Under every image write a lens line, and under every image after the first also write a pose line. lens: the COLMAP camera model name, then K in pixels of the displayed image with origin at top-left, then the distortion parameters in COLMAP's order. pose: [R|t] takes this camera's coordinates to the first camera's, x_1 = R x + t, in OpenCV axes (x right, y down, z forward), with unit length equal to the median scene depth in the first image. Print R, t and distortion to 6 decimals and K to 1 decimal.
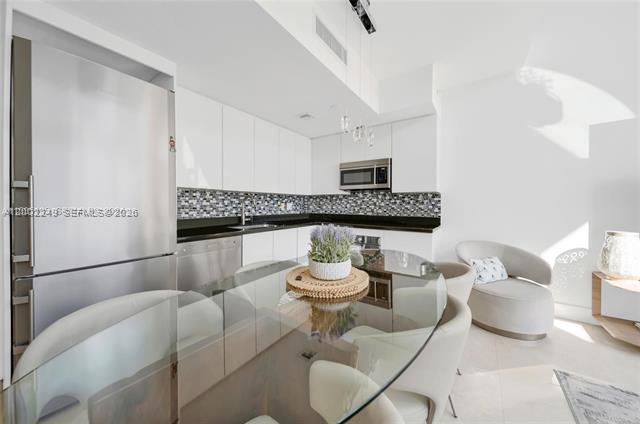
lens RADIAL K [[222.0, 0, 315.4], [0, 222.0, 212.2], [0, 0, 1]] dist [0.000618, -0.001378]
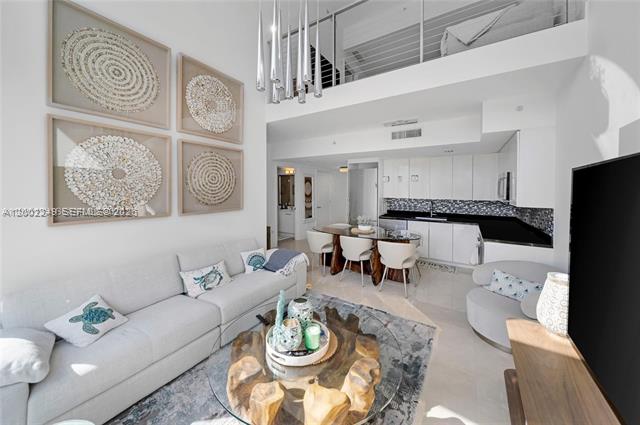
lens RADIAL K [[222.0, 0, 310.9], [0, 222.0, 191.6], [0, 0, 1]] dist [0.000618, -0.001378]
pose [[0.056016, 0.008335, -0.998395, 1.343010], [-0.034899, 0.999370, 0.006385, -0.119336], [0.997820, 0.034485, 0.056271, -0.028810]]
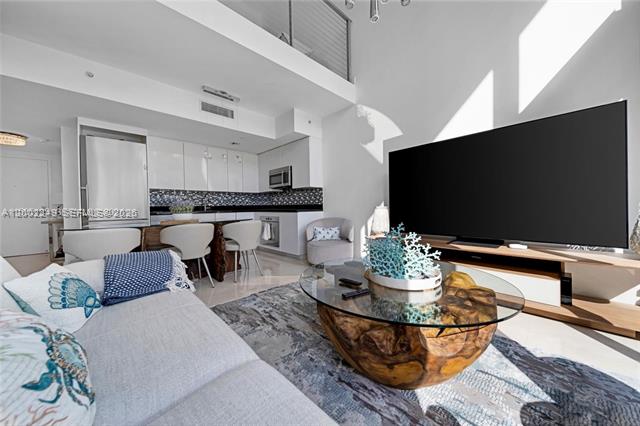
lens RADIAL K [[222.0, 0, 319.6], [0, 222.0, 208.0], [0, 0, 1]] dist [0.000618, -0.001378]
pose [[0.988416, -0.016830, -0.150830, 0.756330], [0.012440, 0.999473, -0.029997, 0.092850], [0.151256, 0.027773, 0.988104, -0.479114]]
